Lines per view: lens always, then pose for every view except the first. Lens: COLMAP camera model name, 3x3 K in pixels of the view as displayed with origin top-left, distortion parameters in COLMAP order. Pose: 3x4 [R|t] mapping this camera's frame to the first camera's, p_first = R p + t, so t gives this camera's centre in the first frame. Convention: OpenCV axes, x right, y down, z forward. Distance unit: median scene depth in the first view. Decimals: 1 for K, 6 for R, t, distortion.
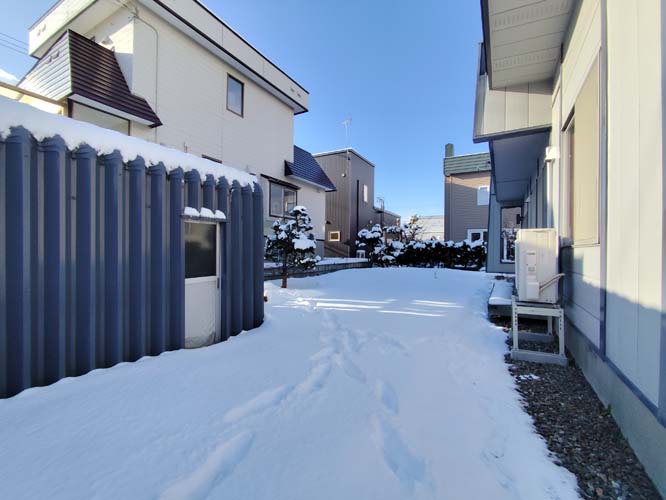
lens RADIAL K [[302.8, 0, 328.8], [0, 302.8, 247.6], [0, 0, 1]] dist [-0.005706, -0.000440]
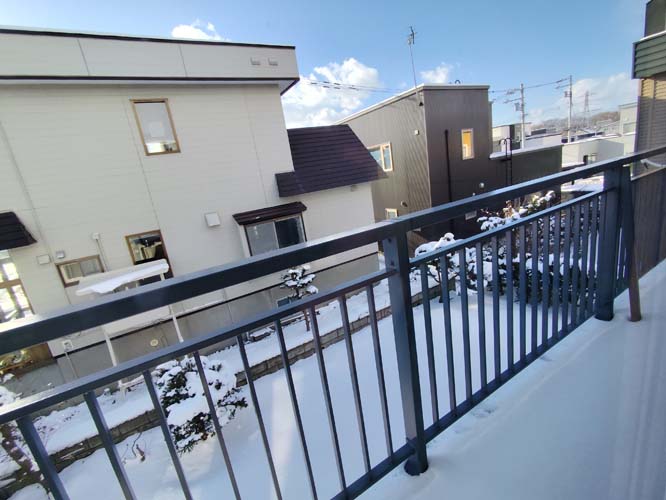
lens RADIAL K [[300.6, 0, 332.7], [0, 300.6, 244.6], [0, 0, 1]] dist [0.000708, 0.000267]
pose [[0.852741, -0.029309, -0.521511, 0.312748], [0.169360, 0.960000, 0.222974, -0.257152], [0.494115, -0.278462, 0.823595, 0.437631]]
